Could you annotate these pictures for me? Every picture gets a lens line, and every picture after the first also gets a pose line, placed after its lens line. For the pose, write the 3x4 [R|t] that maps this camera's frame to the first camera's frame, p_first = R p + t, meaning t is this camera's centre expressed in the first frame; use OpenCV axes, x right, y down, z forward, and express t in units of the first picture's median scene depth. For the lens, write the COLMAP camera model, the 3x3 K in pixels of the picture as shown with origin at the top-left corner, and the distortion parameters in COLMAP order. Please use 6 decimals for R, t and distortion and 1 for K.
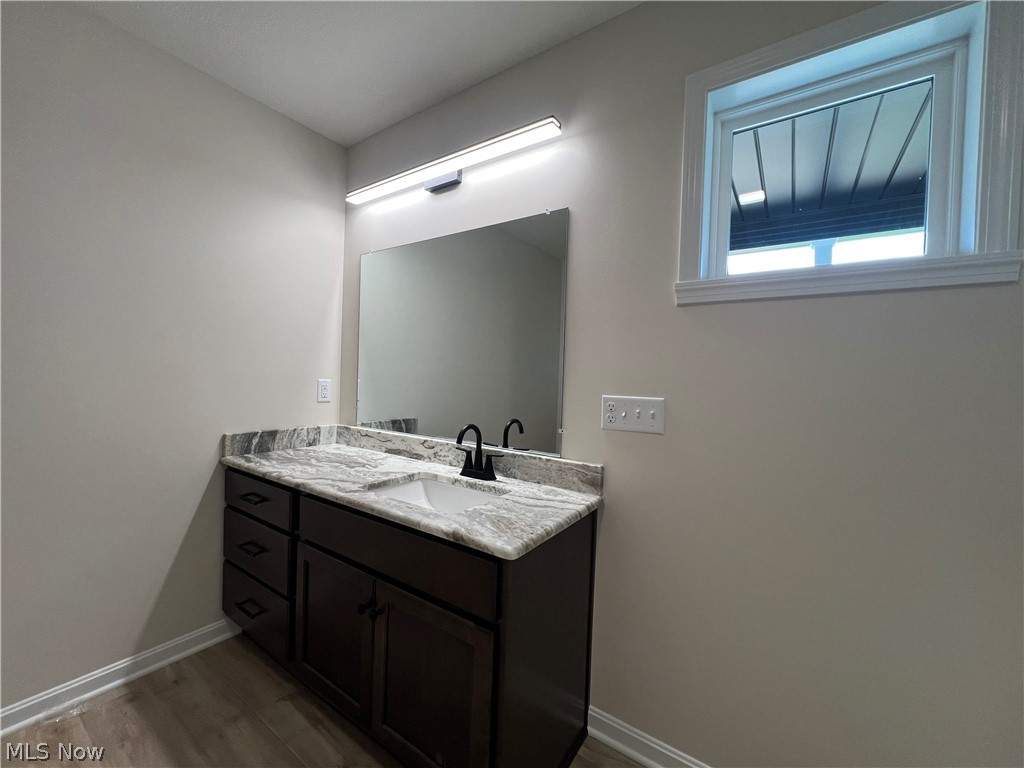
lens RADIAL K [[410.0, 0, 513.5], [0, 410.0, 382.4], [0, 0, 1]] dist [-0.002875, 0.000729]
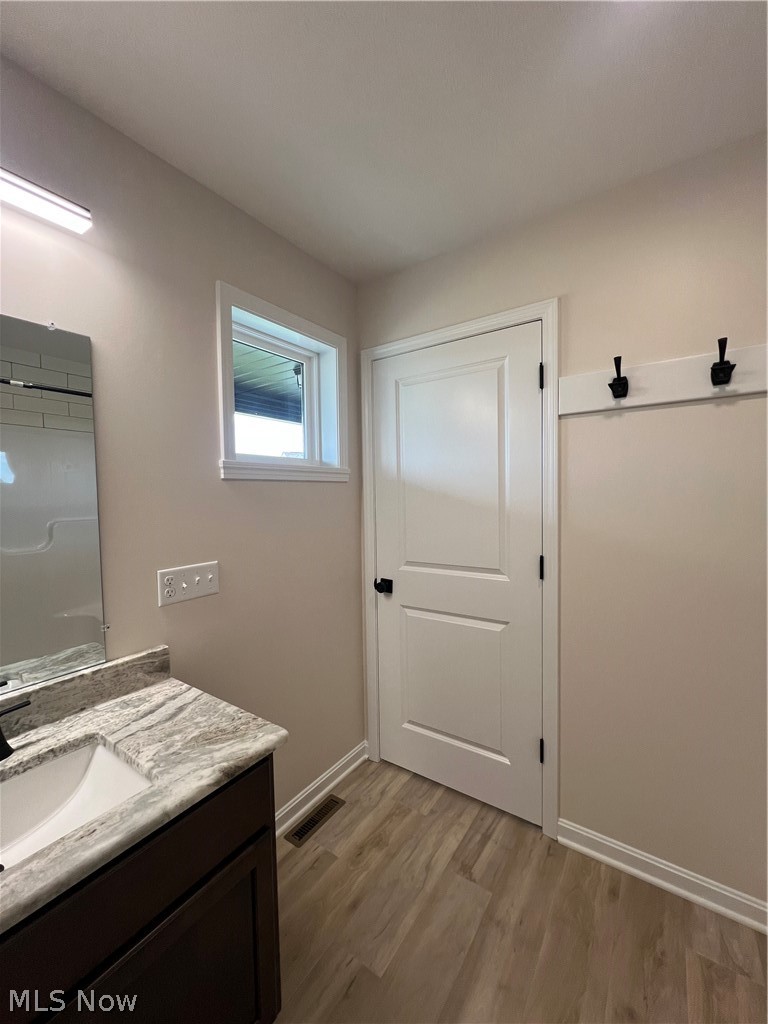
lens RADIAL K [[409.9, 0, 386.5], [0, 409.9, 511.9], [0, 0, 1]] dist [-0.002877, 0.001047]
pose [[-0.001039, -0.075844, 0.997119, -0.759753], [0.029103, 0.996695, 0.075842, -0.171171], [-0.999576, 0.029098, 0.001172, 0.539406]]
